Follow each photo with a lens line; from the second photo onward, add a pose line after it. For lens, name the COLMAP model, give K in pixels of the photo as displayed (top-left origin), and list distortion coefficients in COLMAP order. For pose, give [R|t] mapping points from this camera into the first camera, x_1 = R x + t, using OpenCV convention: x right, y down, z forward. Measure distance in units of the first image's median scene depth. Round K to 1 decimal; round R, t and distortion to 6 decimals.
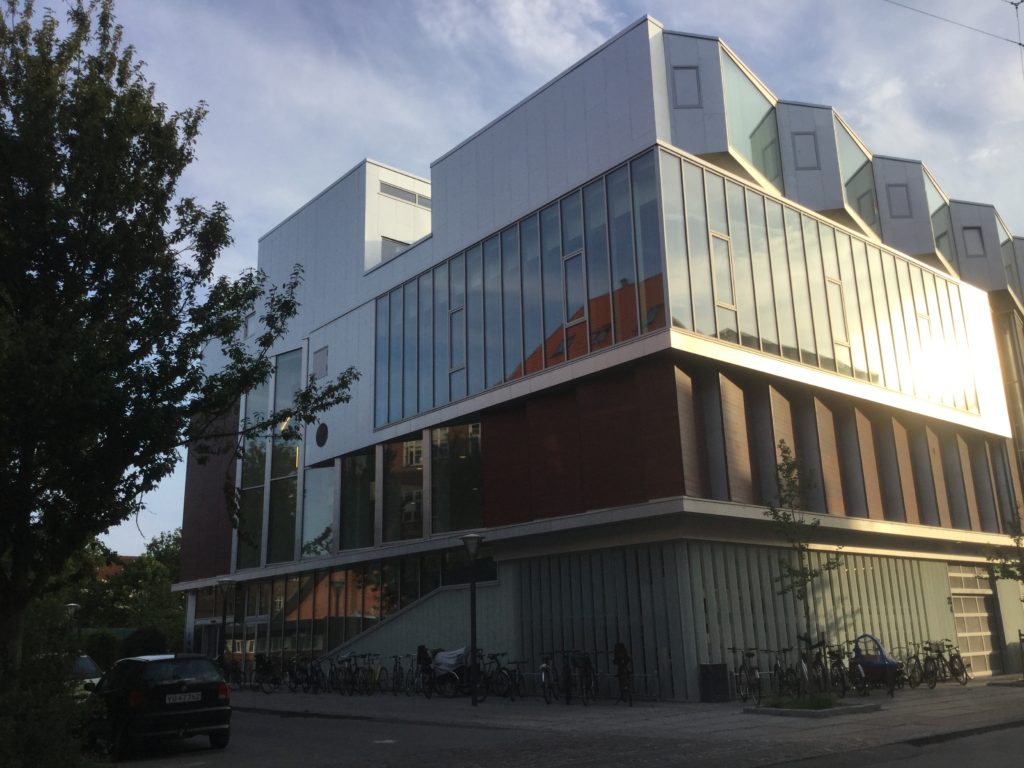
lens RADIAL K [[906.4, 0, 508.3], [0, 906.4, 384.6], [0, 0, 1]] dist [0.140564, -0.204465]
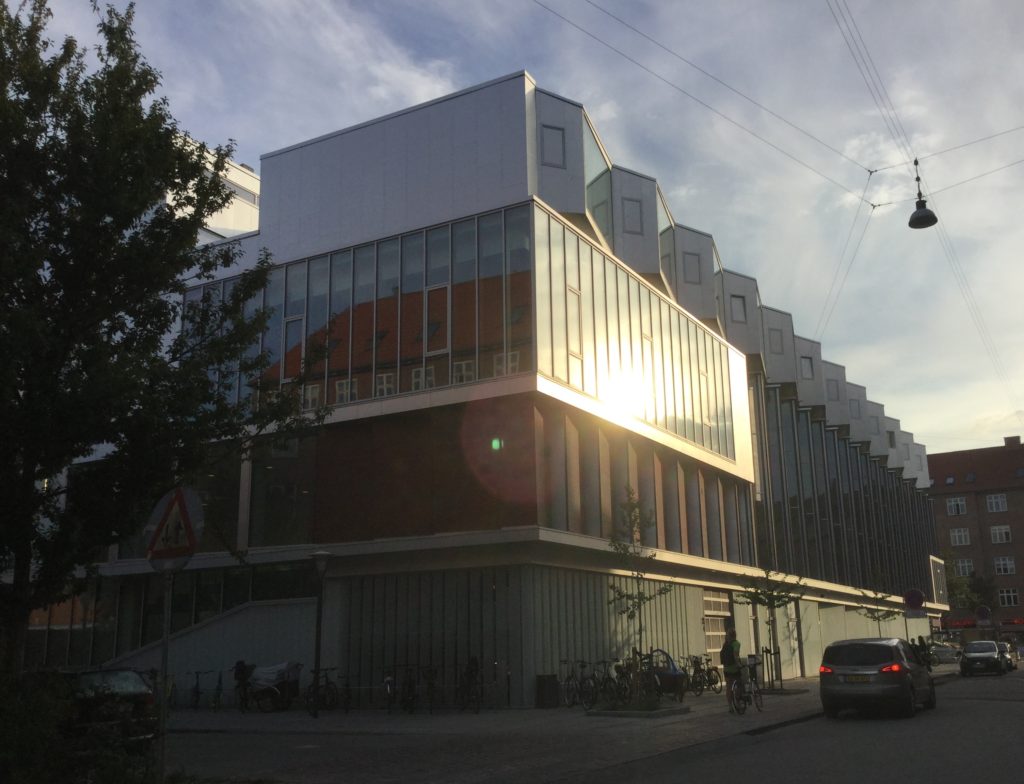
lens RADIAL K [[1014.5, 0, 513.3], [0, 1014.5, 412.2], [0, 0, 1]] dist [0.114906, -0.019215]
pose [[0.936113, 0.087328, 0.340686, -0.231191], [-0.099577, 0.994856, 0.018600, -0.030857], [-0.337309, -0.051337, 0.939993, -0.125616]]
